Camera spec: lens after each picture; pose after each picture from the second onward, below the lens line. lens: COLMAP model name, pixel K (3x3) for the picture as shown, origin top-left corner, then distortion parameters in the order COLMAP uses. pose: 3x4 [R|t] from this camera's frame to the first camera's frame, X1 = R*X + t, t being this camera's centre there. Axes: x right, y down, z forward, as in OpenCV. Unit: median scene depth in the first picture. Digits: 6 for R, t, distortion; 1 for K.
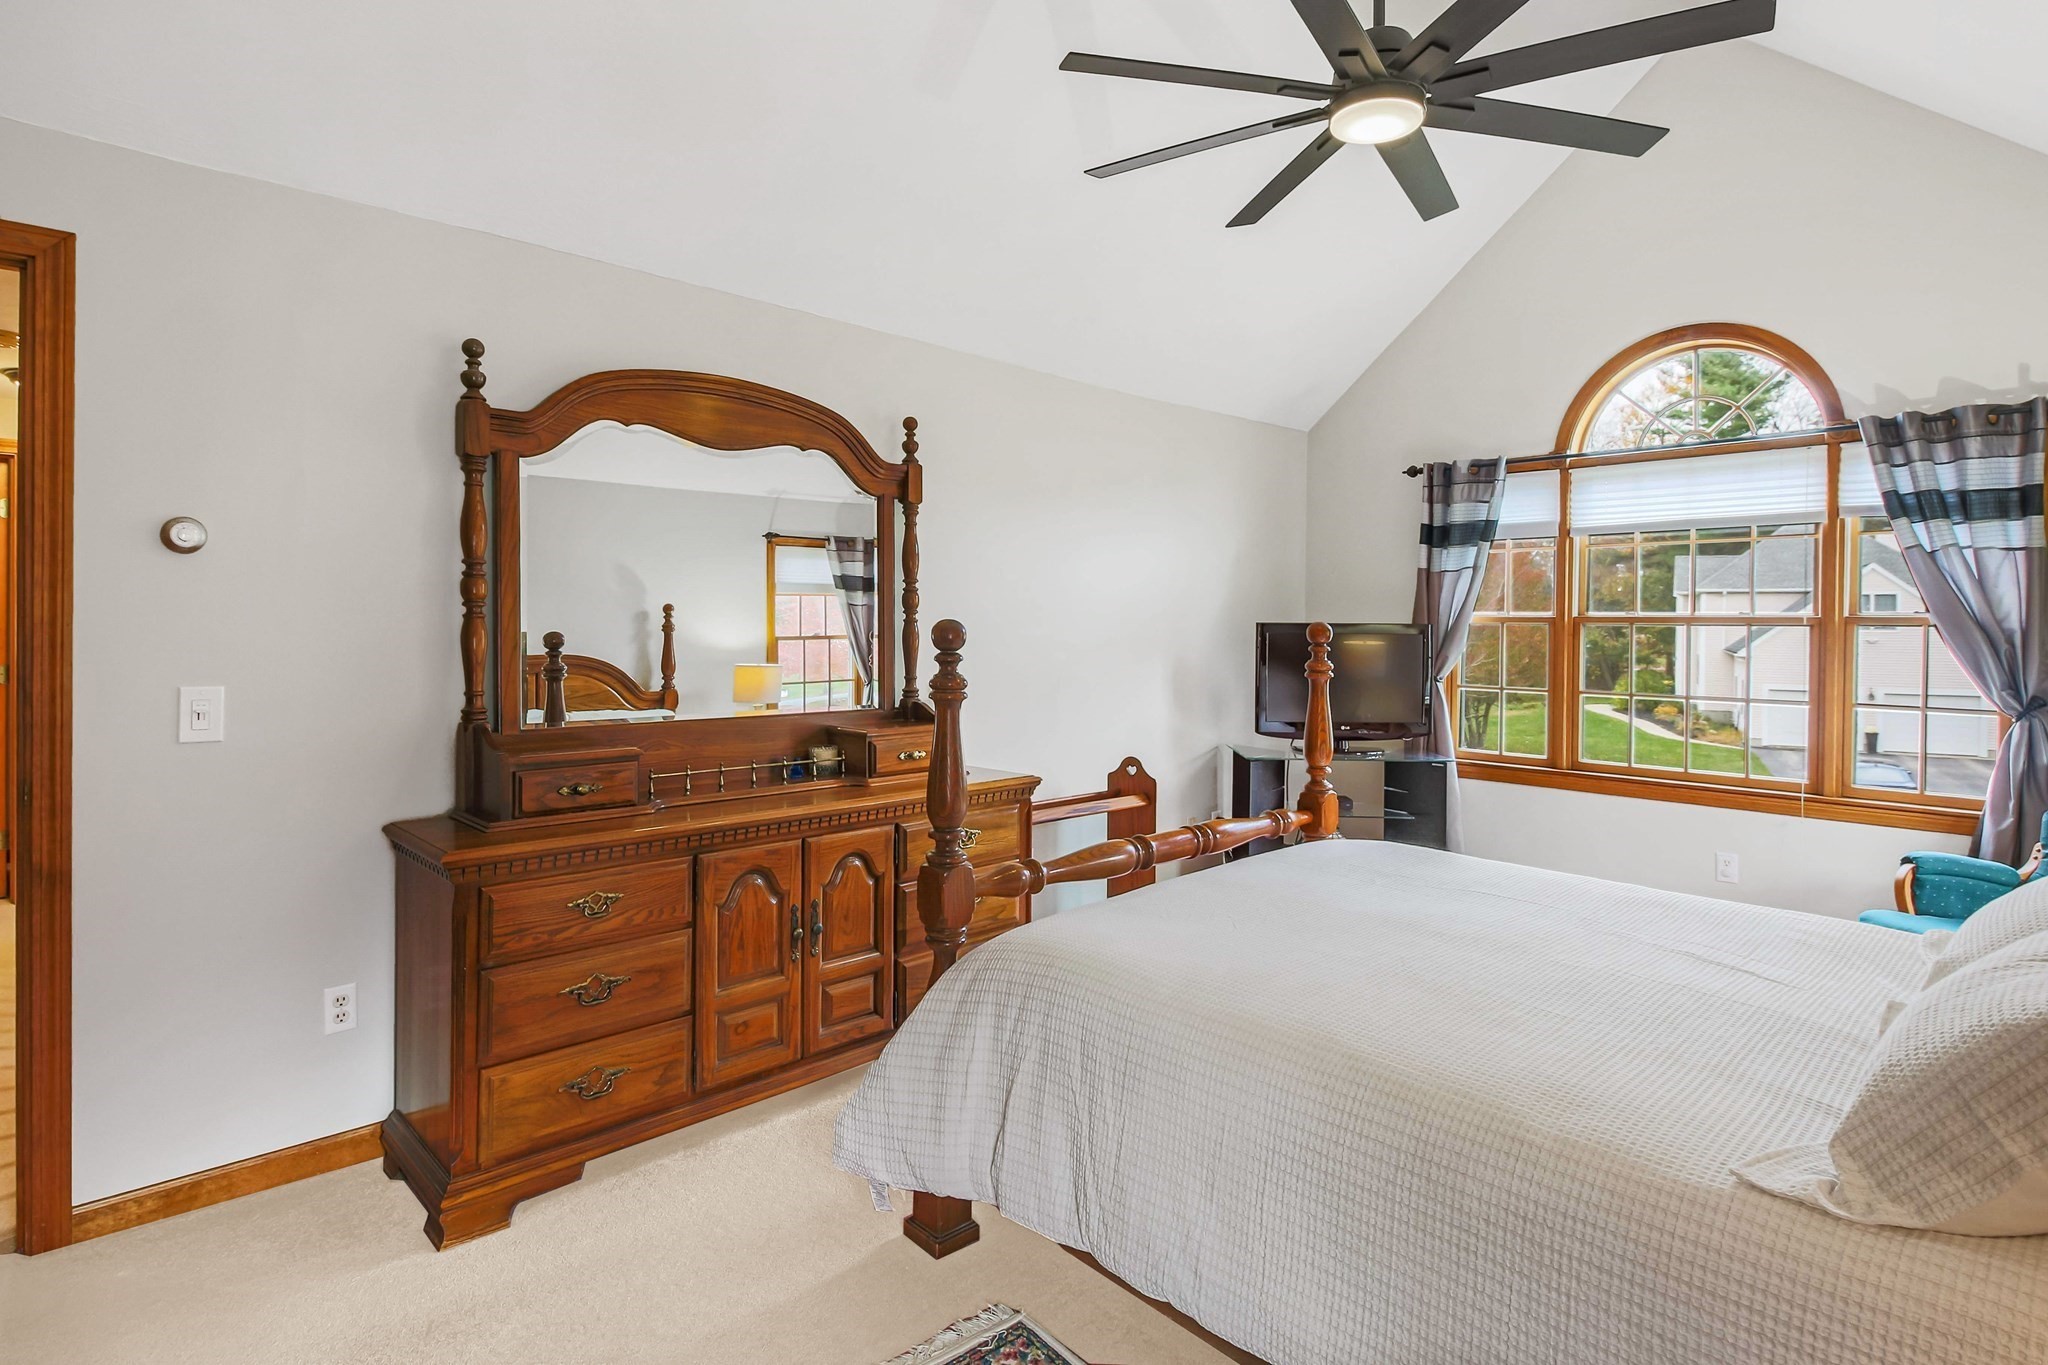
lens RADIAL K [[1048.2, 0, 1031.8], [0, 1048.2, 632.6], [0, 0, 1]] dist [-0.002691, -0.006992]
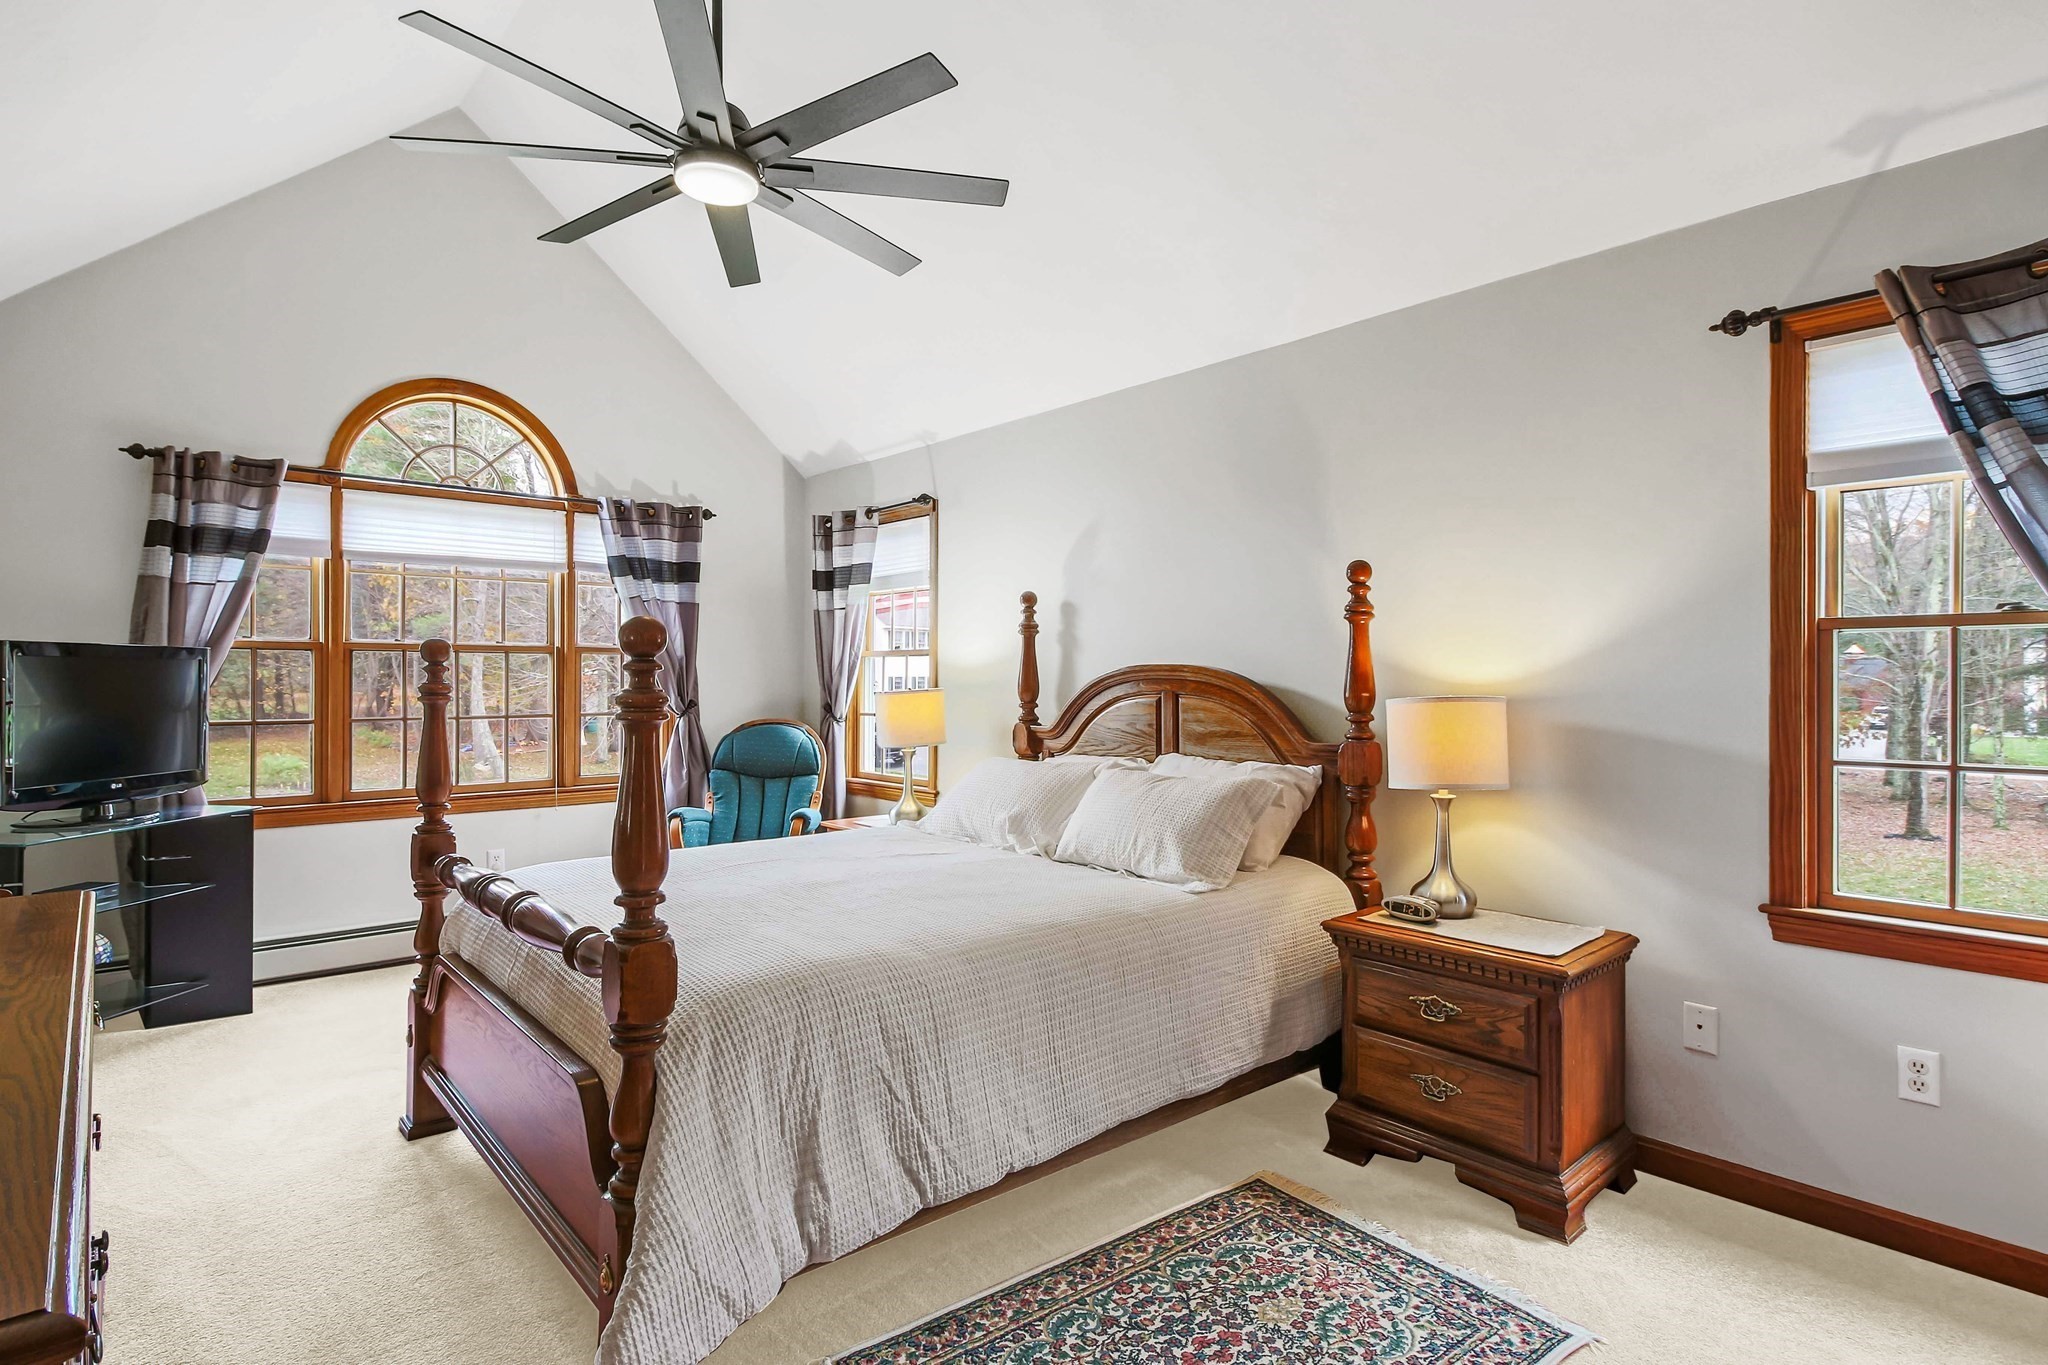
lens RADIAL K [[1048.2, 0, 1031.8], [0, 1048.2, 677.4], [0, 0, 1]] dist [-0.002691, -0.006992]
pose [[0.039800, -0.008773, 0.999169, -0.496695], [0.003309, 0.999957, 0.008648, 0.013526], [-0.999202, 0.002962, 0.039827, 0.387784]]
